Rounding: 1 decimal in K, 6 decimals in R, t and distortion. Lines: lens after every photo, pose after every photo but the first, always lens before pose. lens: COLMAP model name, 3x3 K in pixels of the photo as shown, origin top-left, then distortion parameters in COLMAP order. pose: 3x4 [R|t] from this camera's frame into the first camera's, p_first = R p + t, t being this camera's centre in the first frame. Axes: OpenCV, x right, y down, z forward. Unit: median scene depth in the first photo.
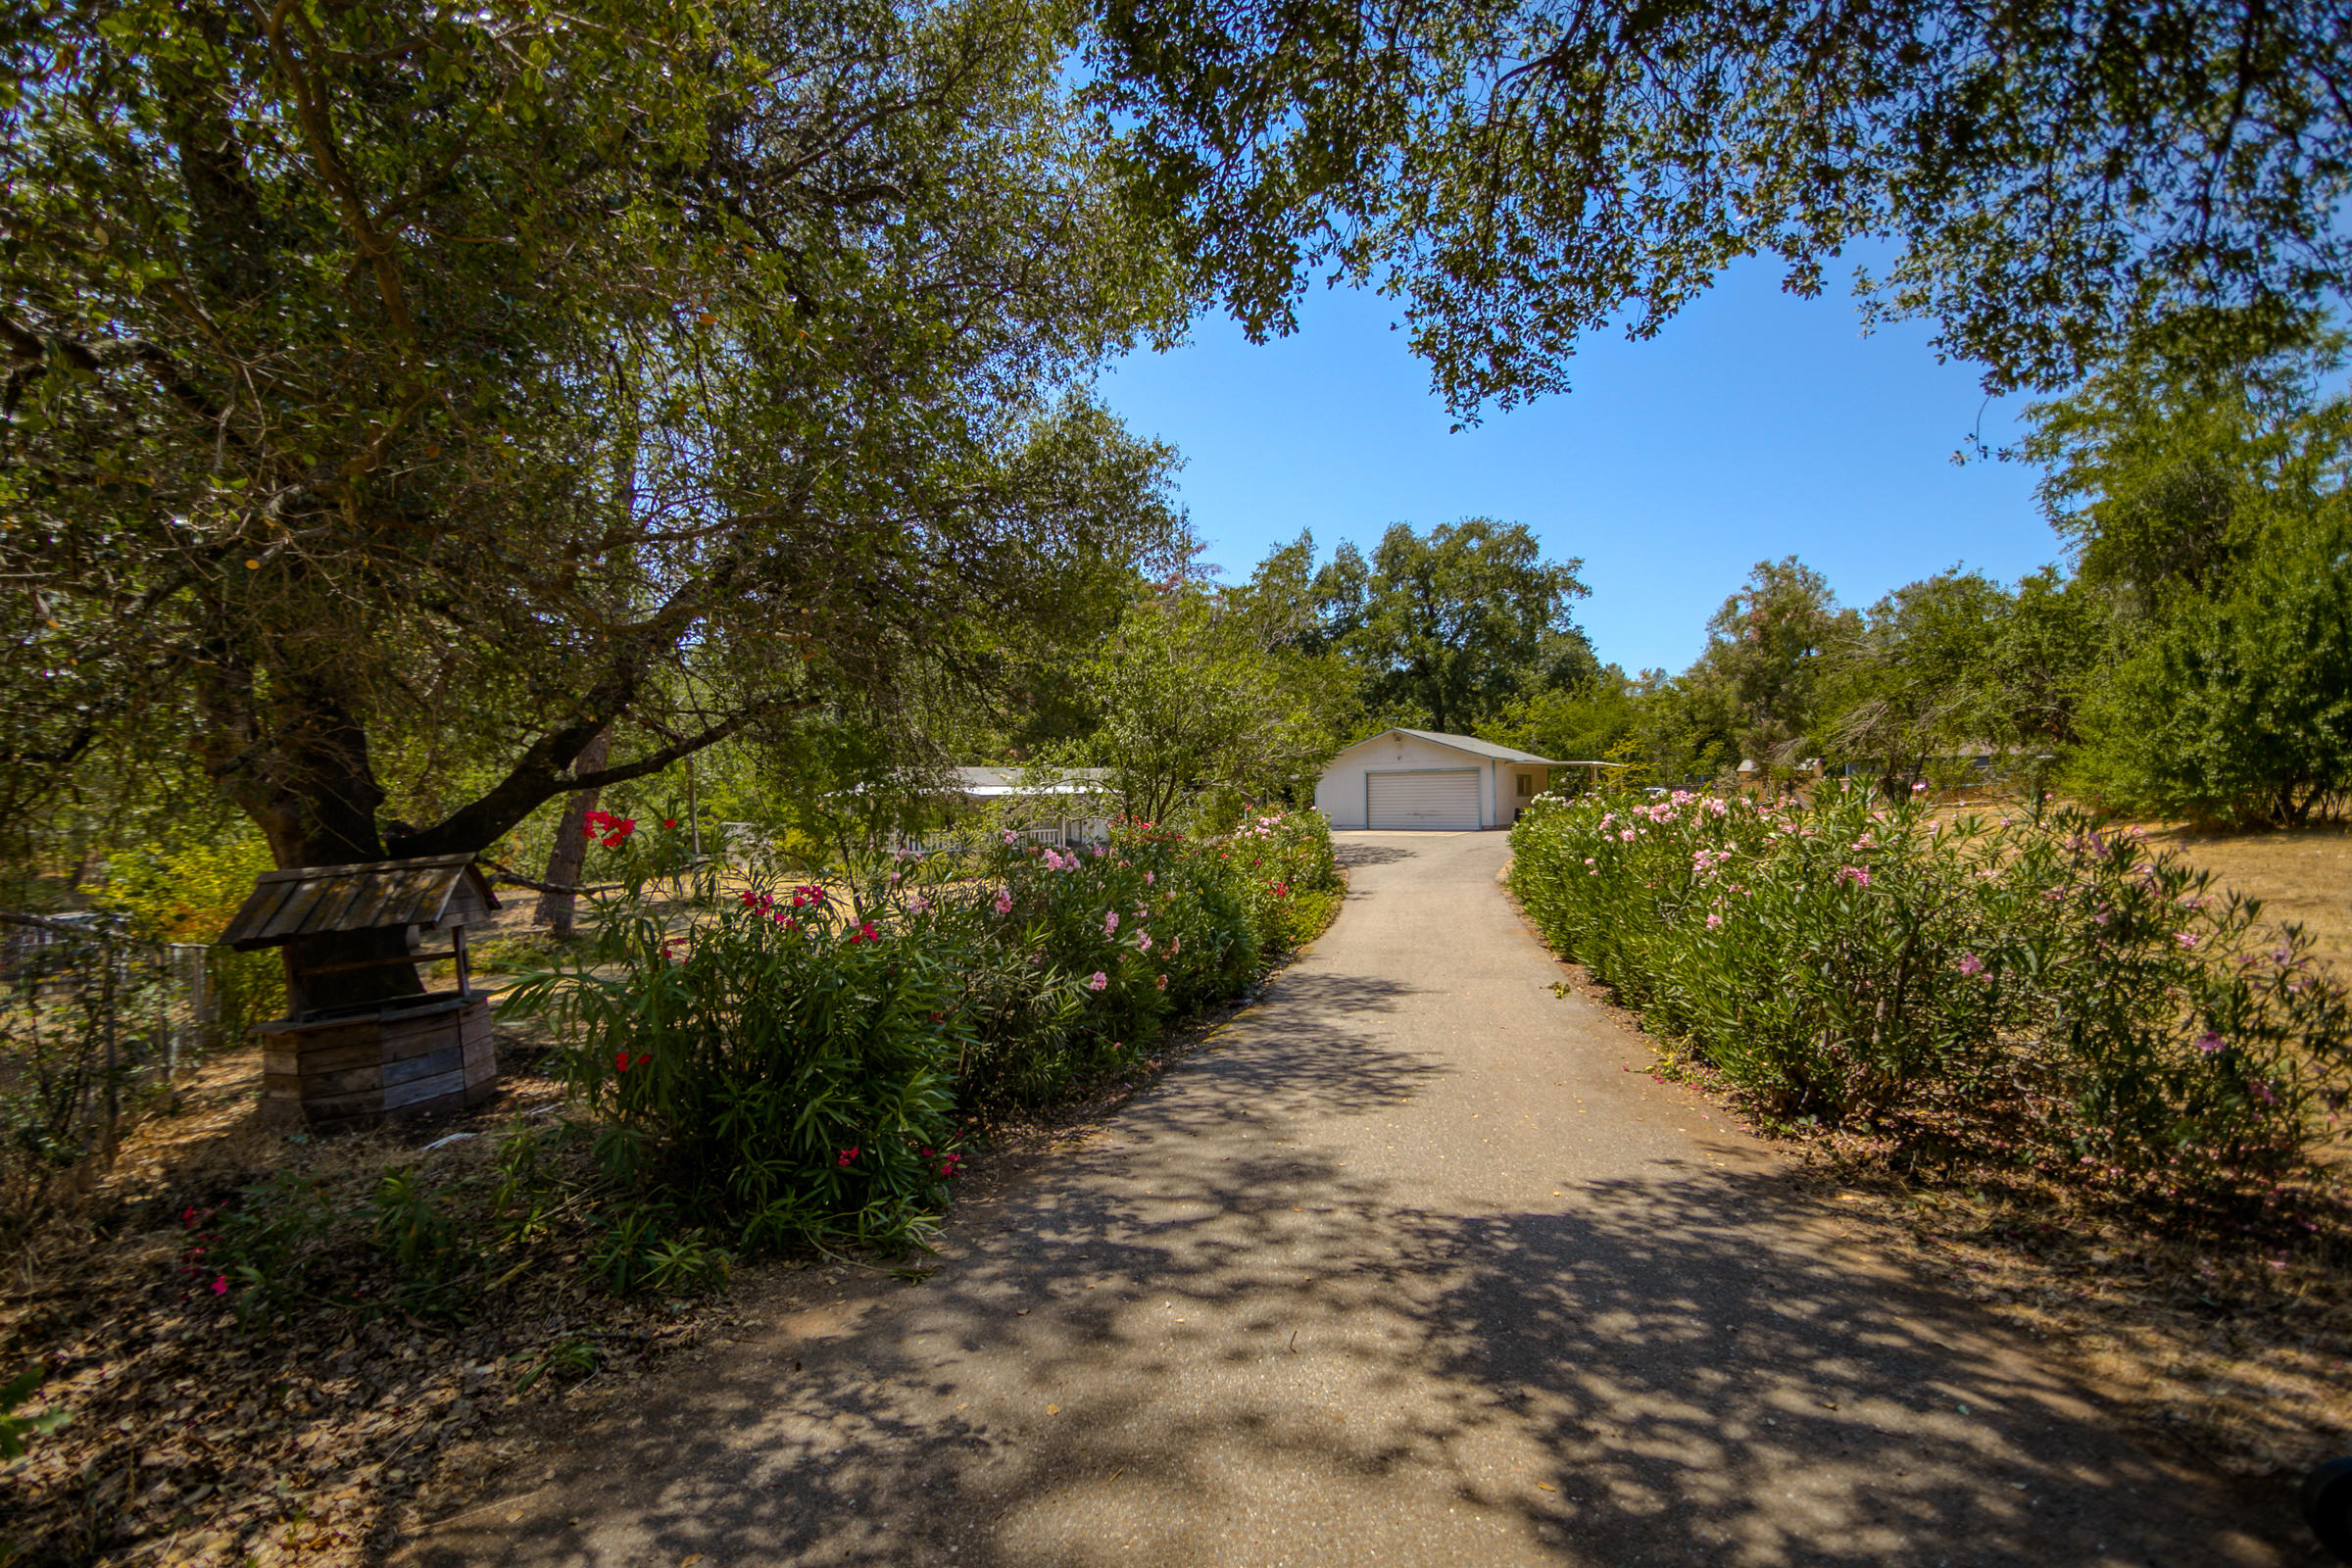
lens RADIAL K [[926.4, 0, 1167.2], [0, 926.4, 784.1], [0, 0, 1]] dist [-0.001589, 0.004212]
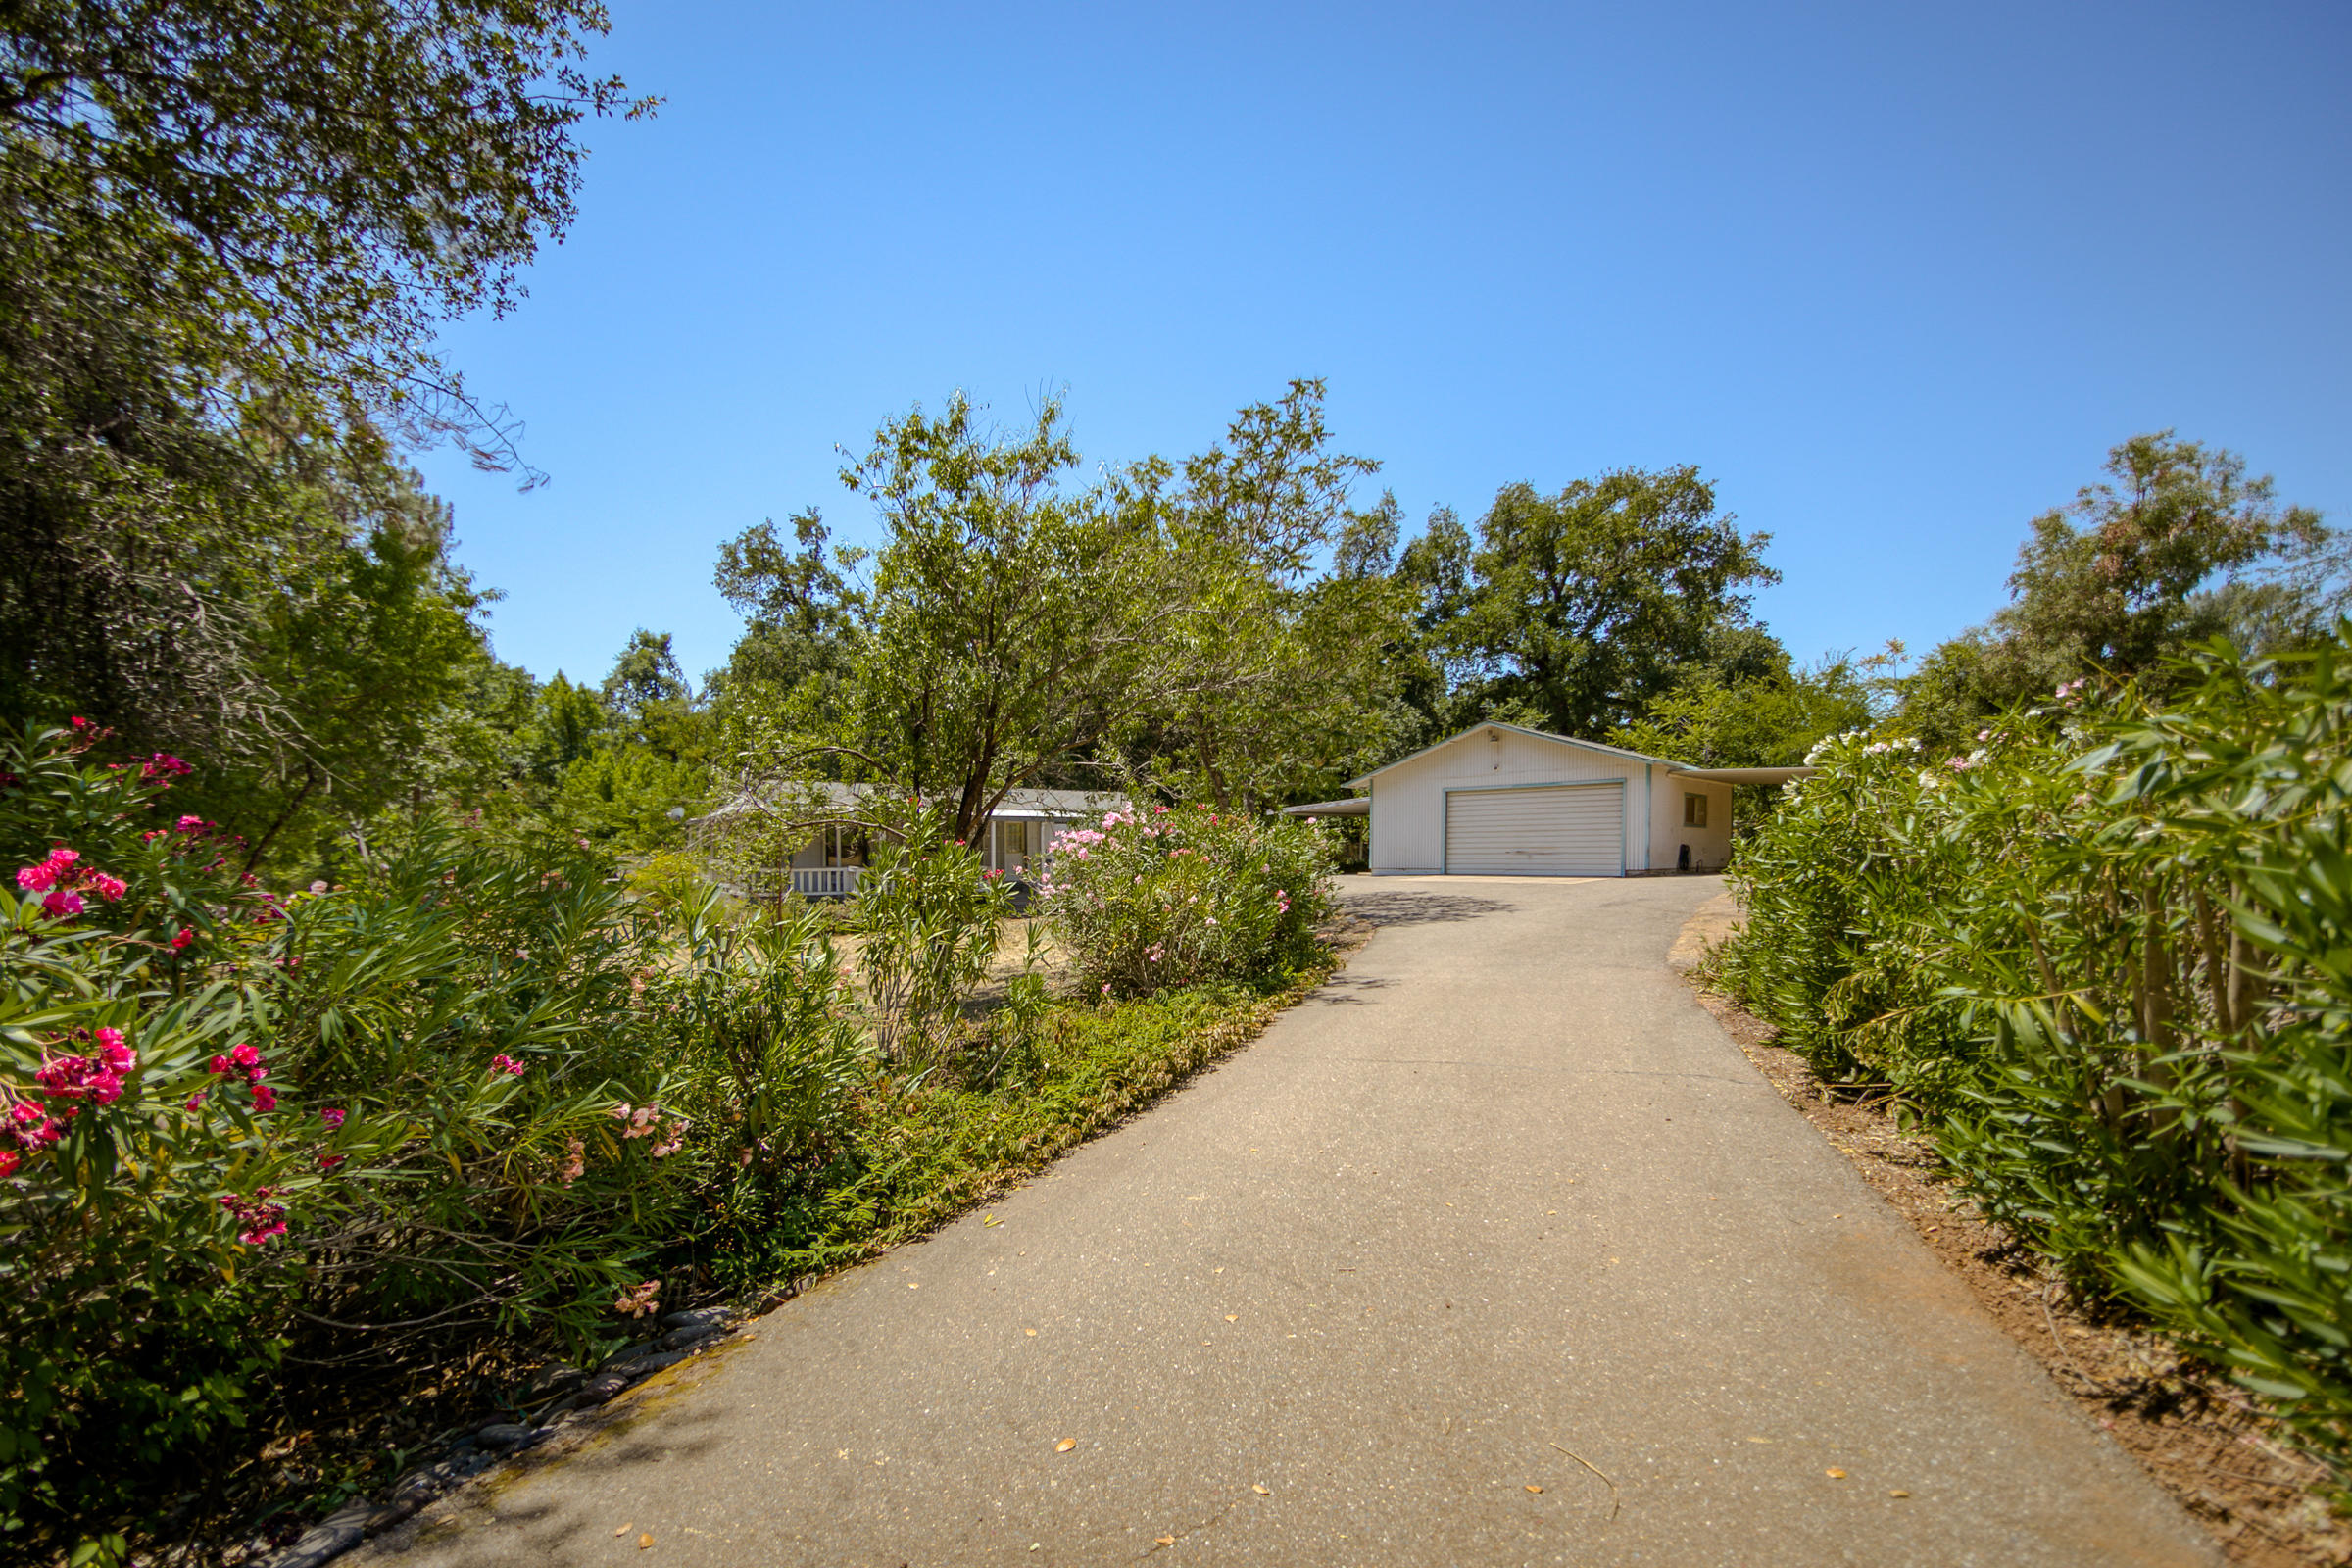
lens RADIAL K [[969.4, 0, 1136.3], [0, 969.4, 891.8], [0, 0, 1]] dist [-0.001490, -0.000094]
pose [[0.991604, 0.017130, -0.128175, 0.051032], [-0.010898, 0.998731, 0.049165, 0.017558], [0.128854, -0.047356, 0.990532, 0.165160]]
